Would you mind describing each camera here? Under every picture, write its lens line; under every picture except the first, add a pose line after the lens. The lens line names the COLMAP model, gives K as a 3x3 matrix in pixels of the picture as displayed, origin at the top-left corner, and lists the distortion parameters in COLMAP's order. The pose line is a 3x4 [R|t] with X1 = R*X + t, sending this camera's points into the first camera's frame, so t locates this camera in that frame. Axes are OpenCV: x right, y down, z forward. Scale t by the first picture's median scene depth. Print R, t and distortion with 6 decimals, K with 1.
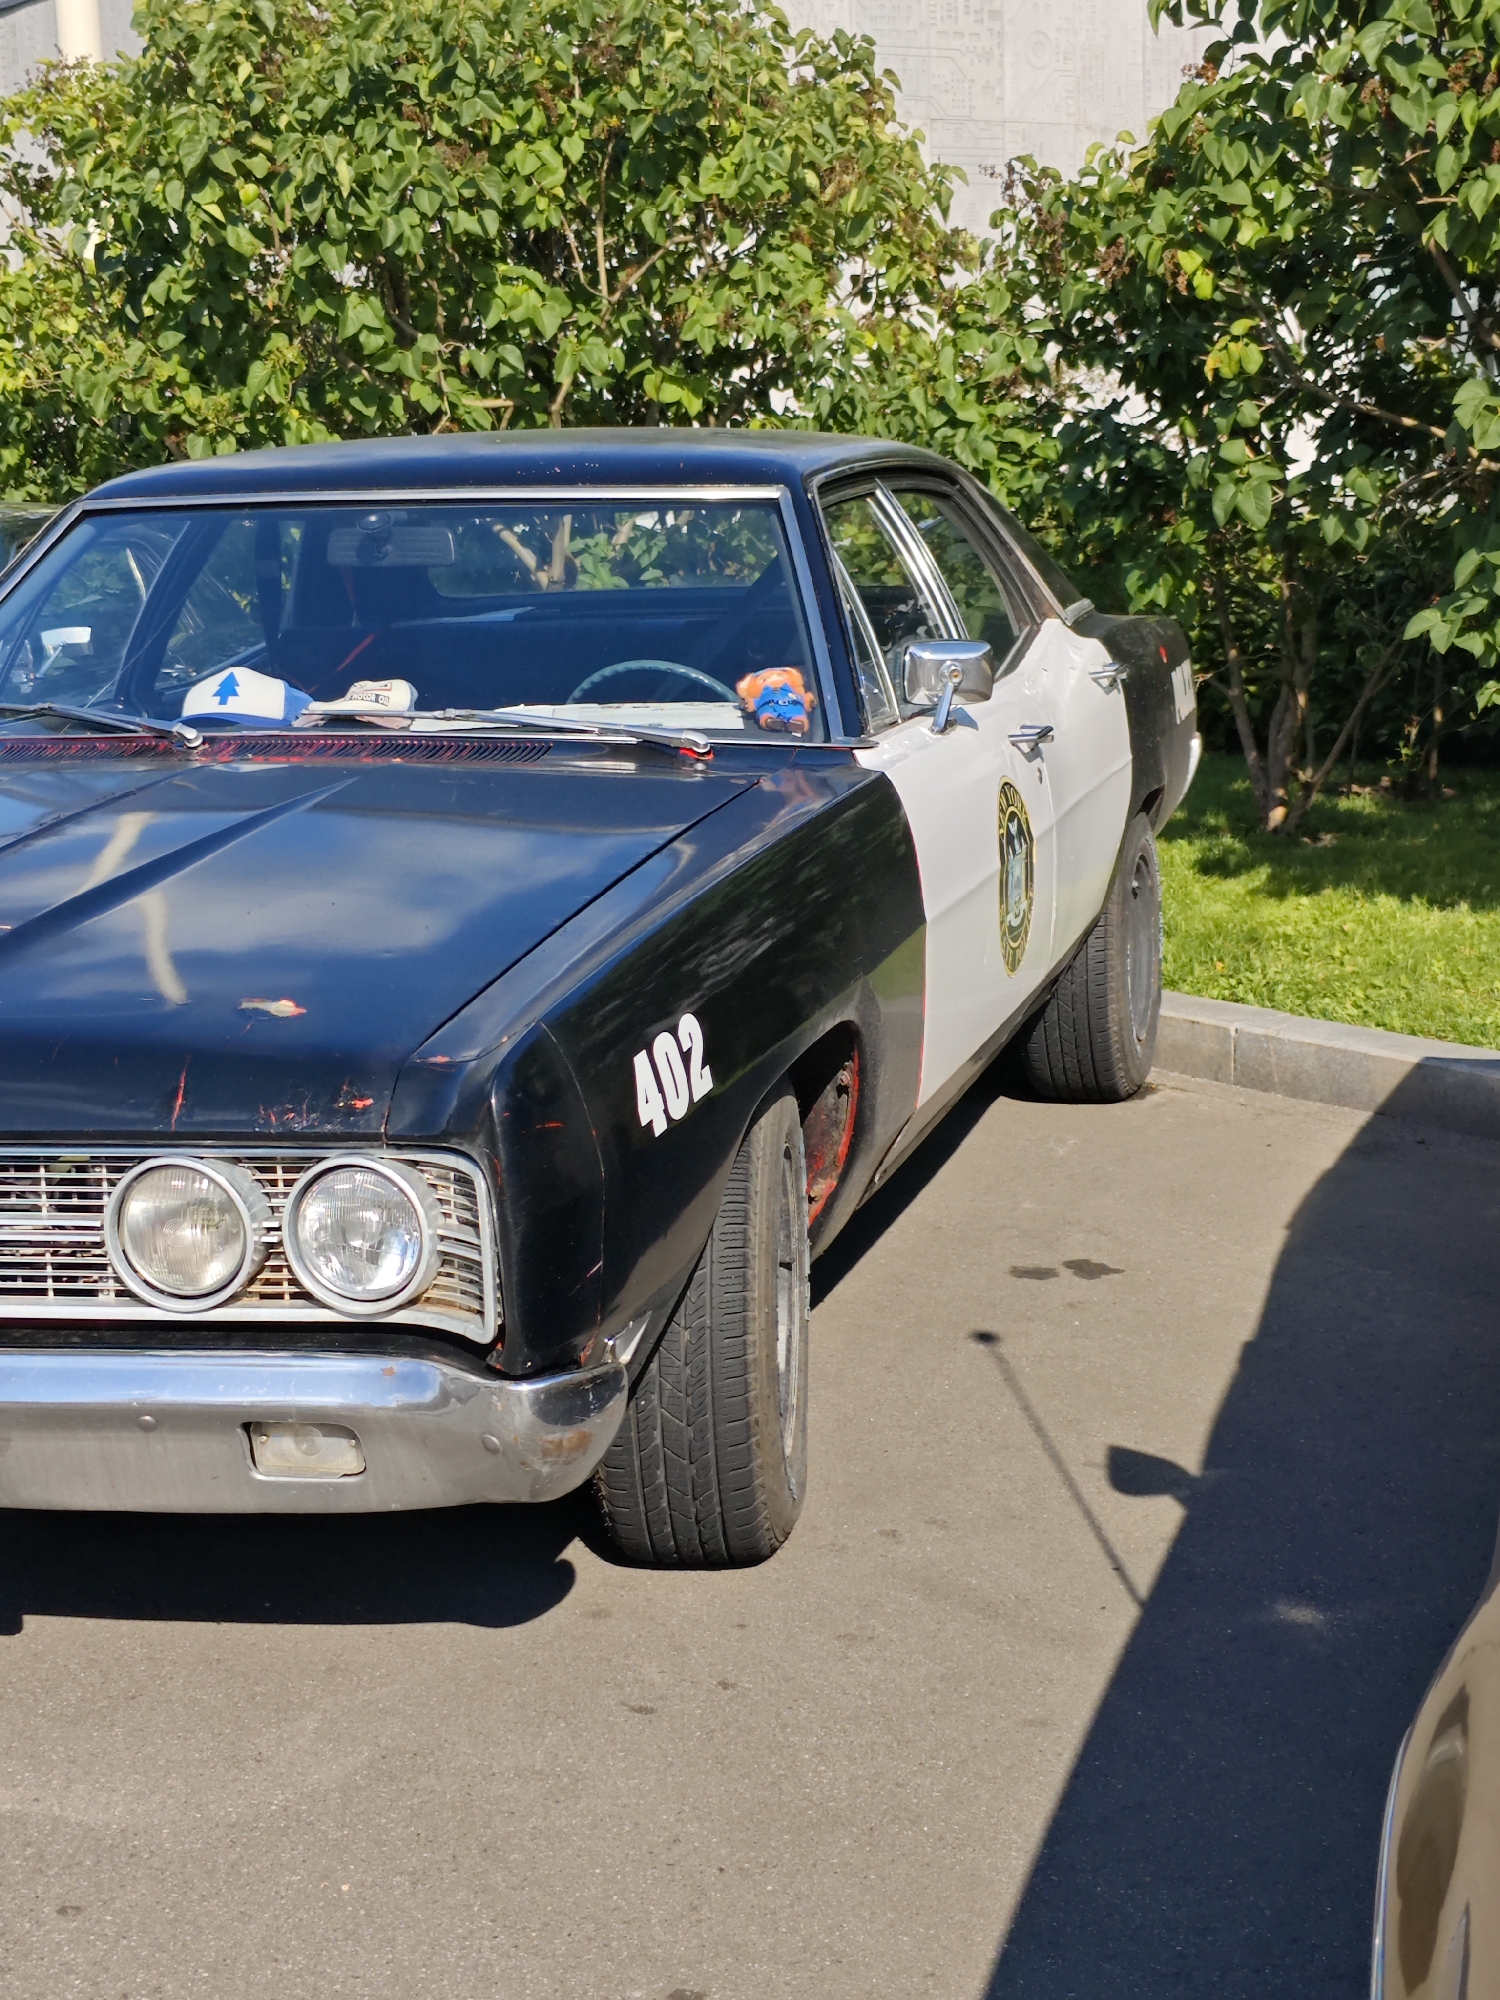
lens RADIAL K [[3121.4, 0, 750.0], [0, 3121.4, 1000.0], [0, 0, 1]] dist [0.023103, -0.112855]
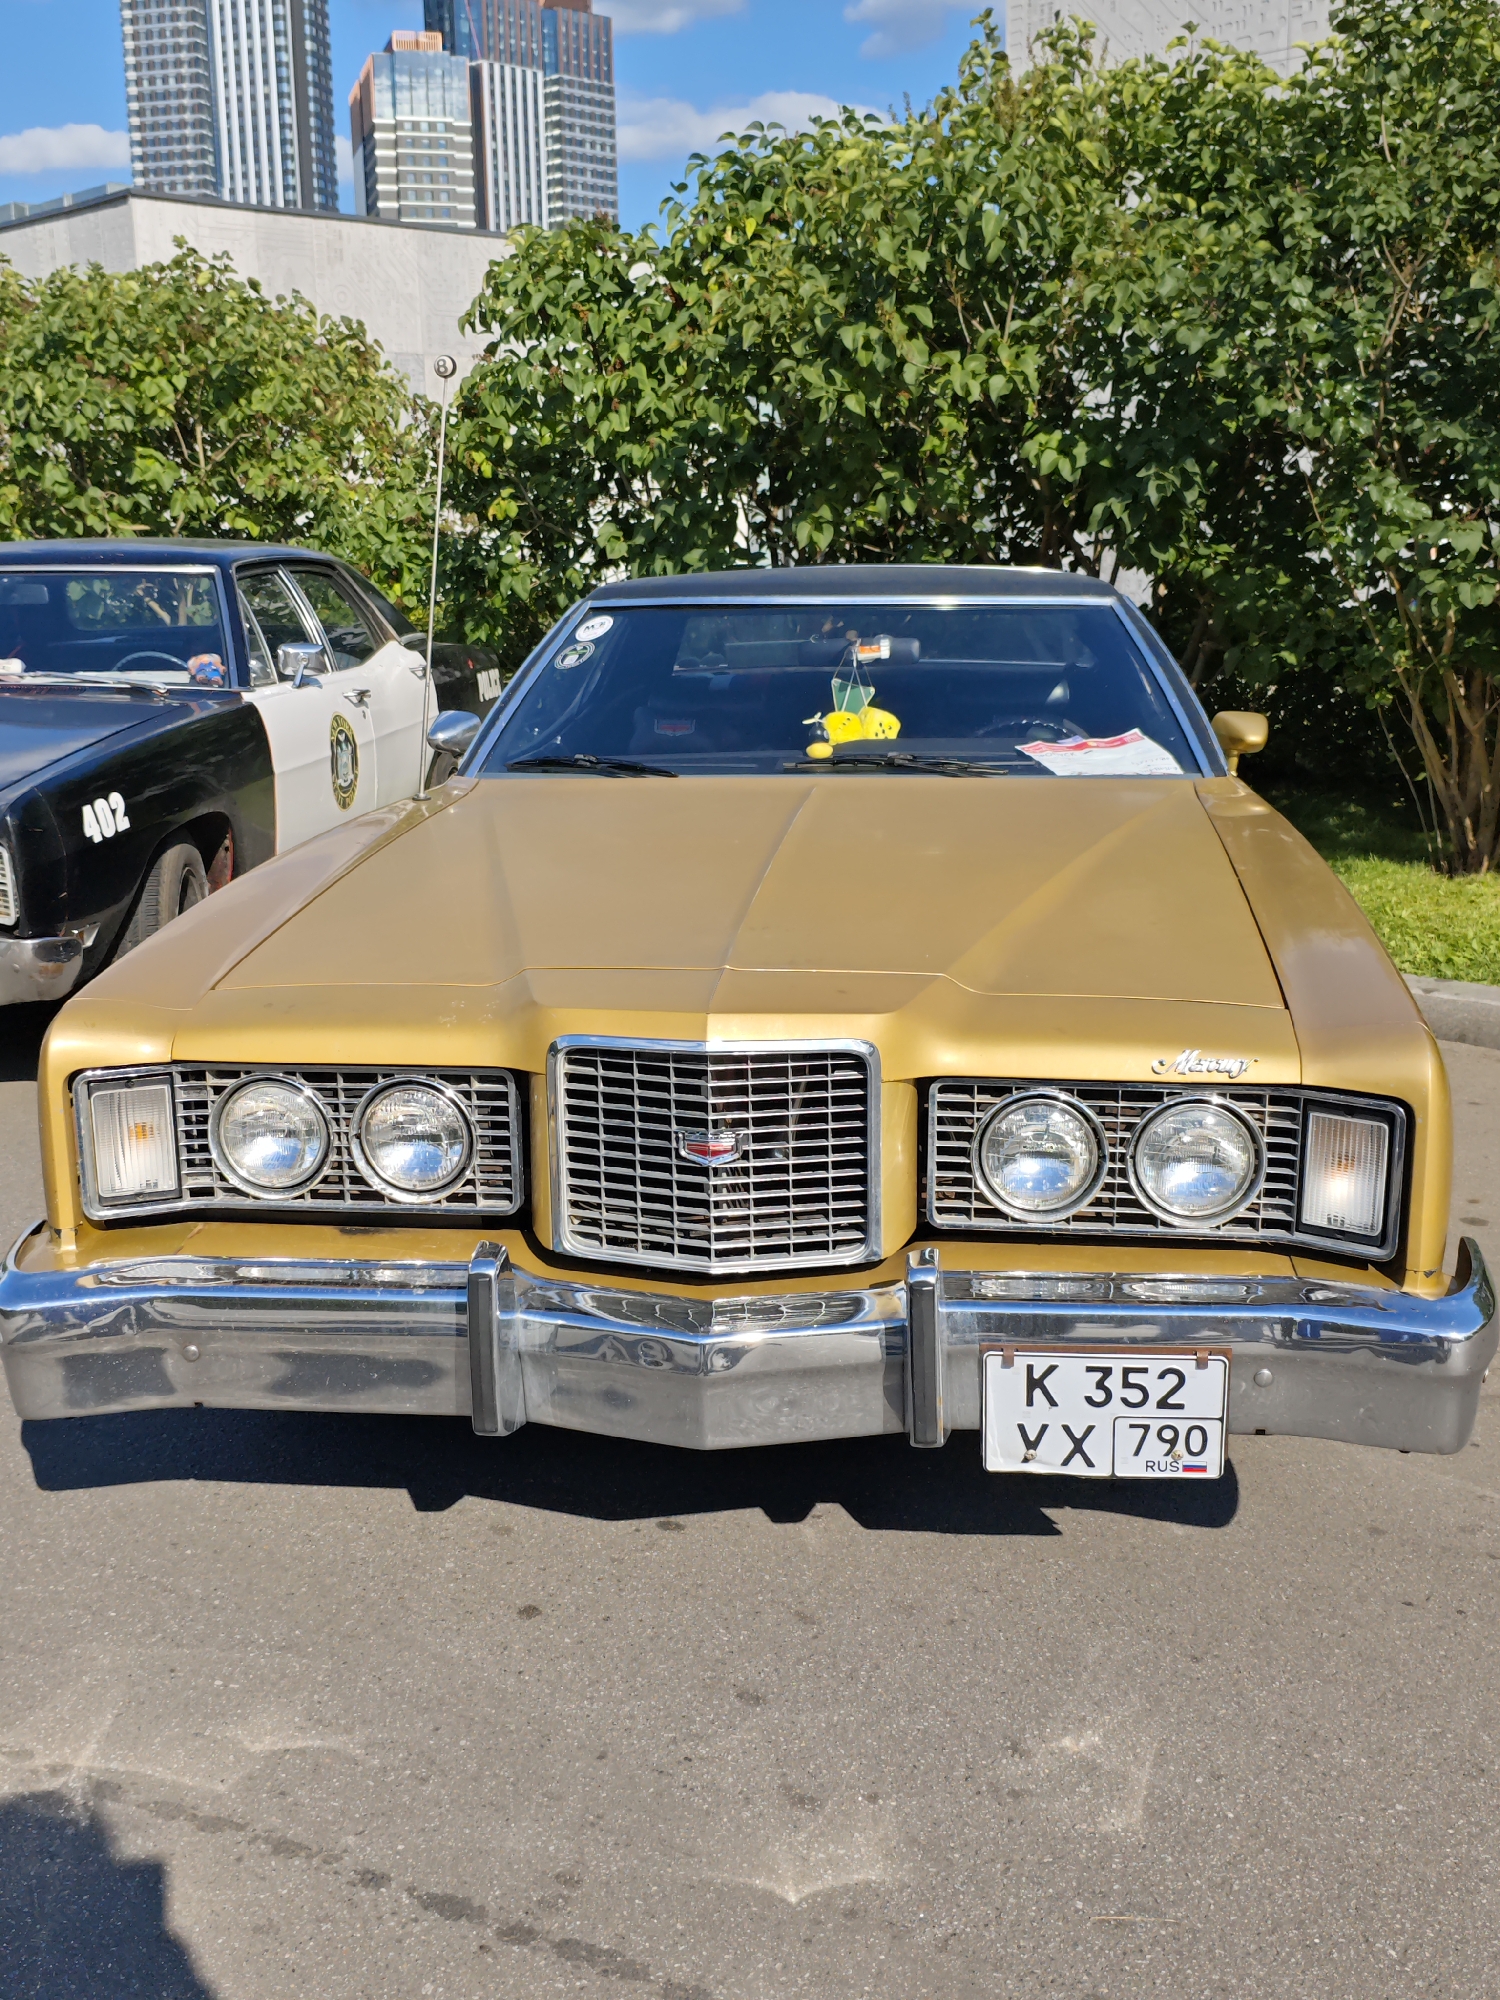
lens RADIAL K [[1969.1, 0, 750.0], [0, 1969.1, 1000.0], [0, 0, 1]] dist [0.008387, -0.107770]
pose [[0.983735, -0.022068, 0.178262, 0.055874], [0.014777, 0.999003, 0.042125, 0.032309], [-0.179014, -0.038806, 0.983081, -0.155728]]
